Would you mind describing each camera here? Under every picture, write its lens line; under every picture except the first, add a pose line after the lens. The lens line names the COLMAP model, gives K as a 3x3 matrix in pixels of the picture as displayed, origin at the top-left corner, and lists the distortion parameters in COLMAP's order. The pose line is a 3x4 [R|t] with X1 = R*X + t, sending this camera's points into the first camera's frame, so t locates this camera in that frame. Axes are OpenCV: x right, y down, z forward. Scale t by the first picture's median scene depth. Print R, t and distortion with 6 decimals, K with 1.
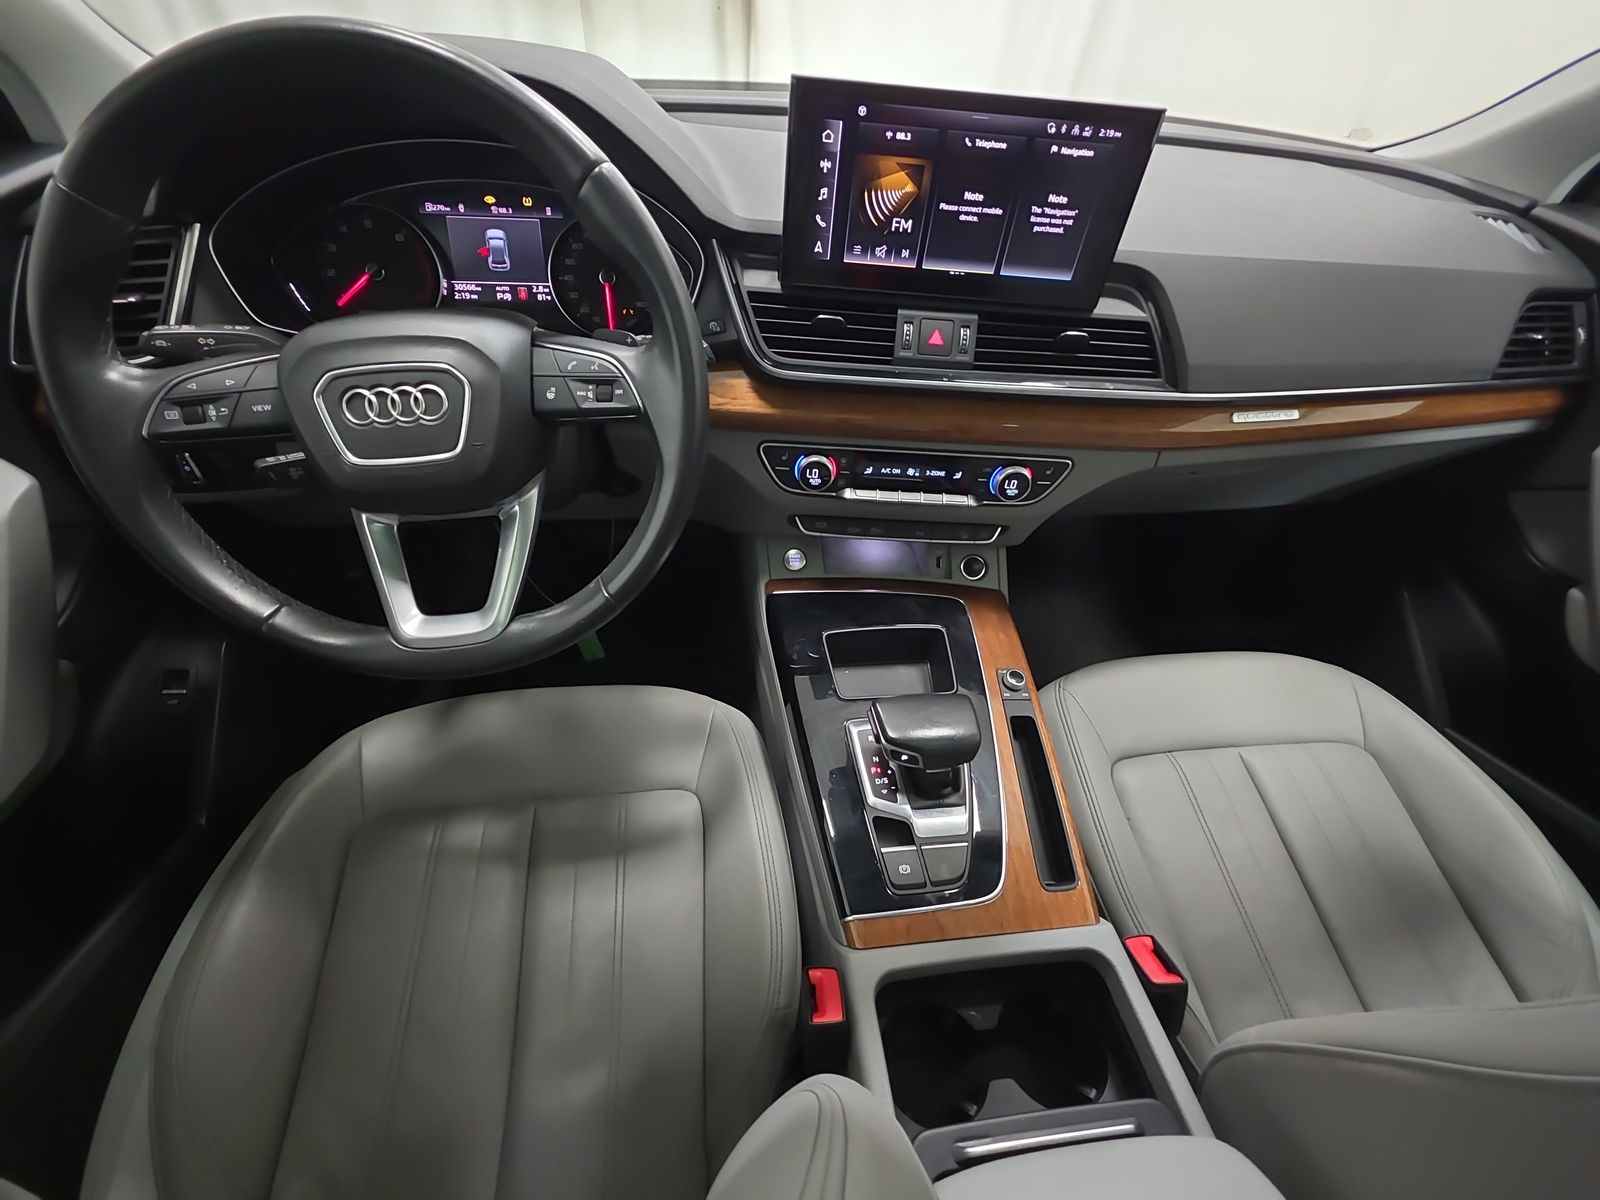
lens RADIAL K [[639.6, 0, 801.3], [0, 639.6, 603.7], [0, 0, 1]] dist [0.001339, 0.000068]
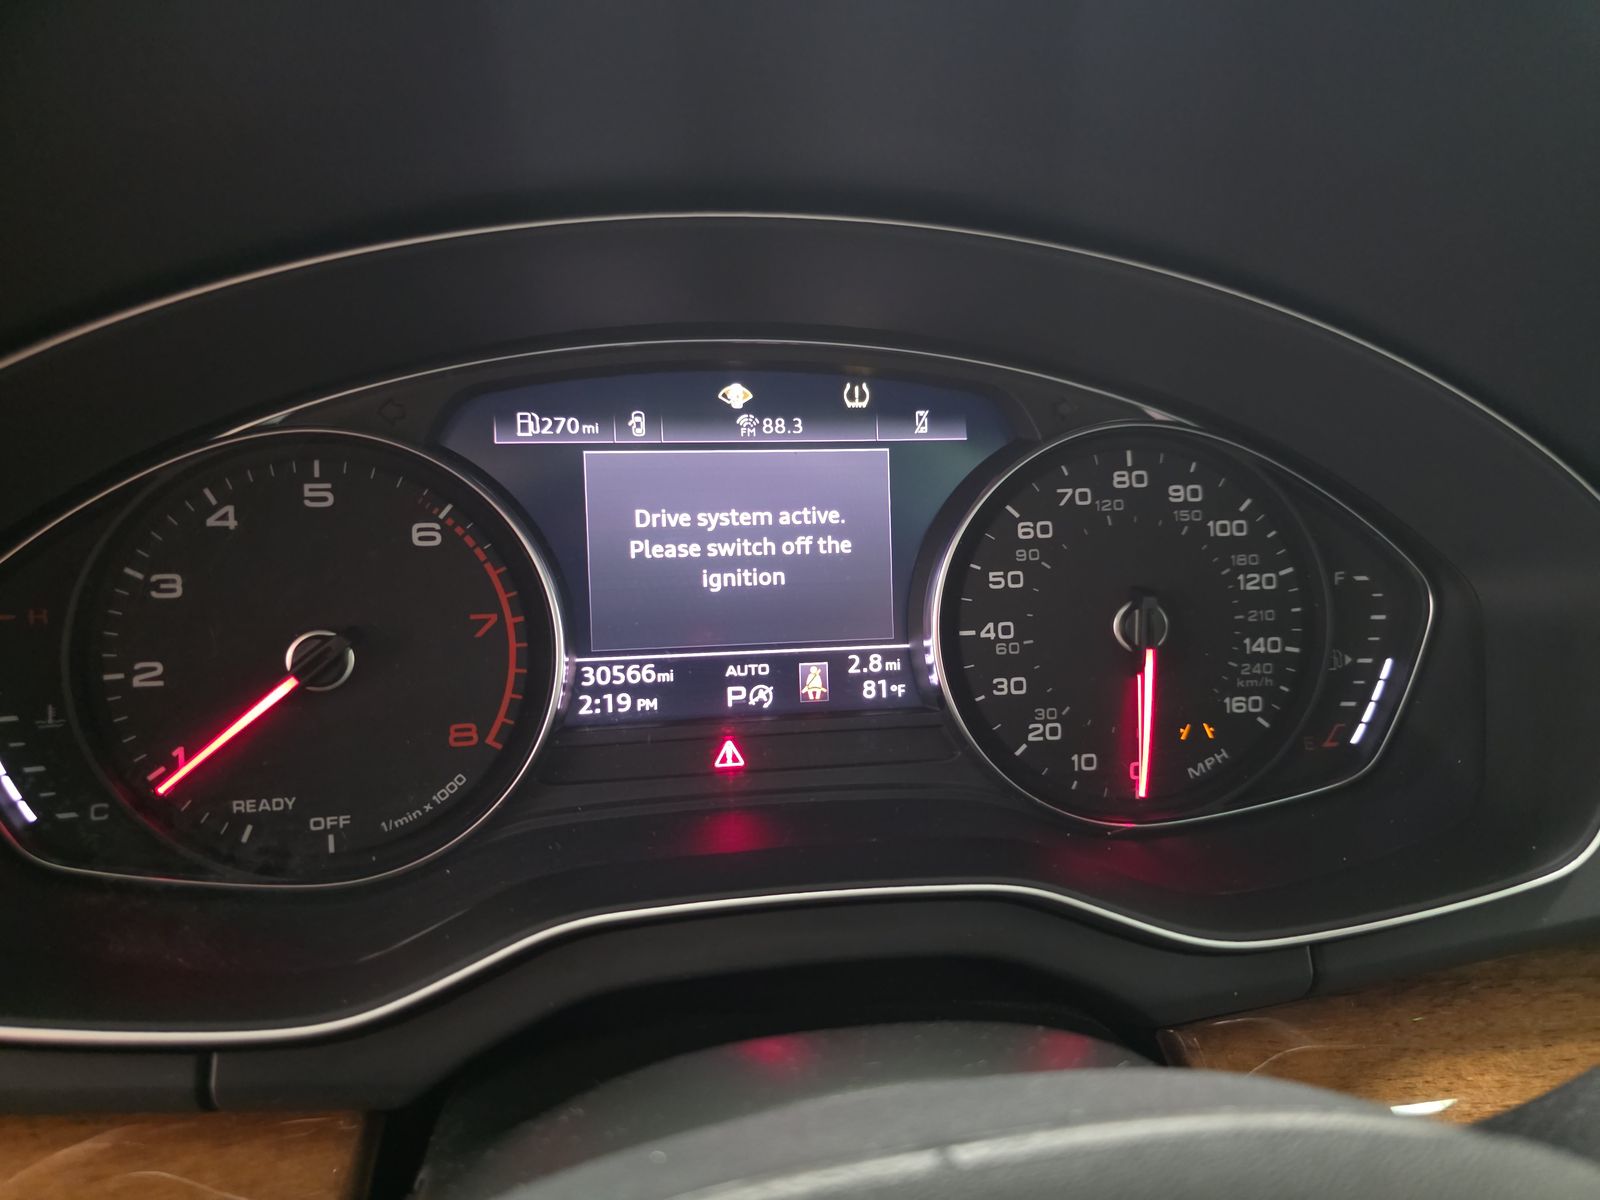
lens RADIAL K [[1069.3, 0, 800.0], [0, 1069.3, 597.7], [0, 0, 1]] dist [0.009909, -0.000938]
pose [[0.998490, -0.039826, 0.037841, -0.467618], [0.049385, 0.952436, -0.300711, -0.386591], [-0.024065, 0.302125, 0.952964, 0.550367]]
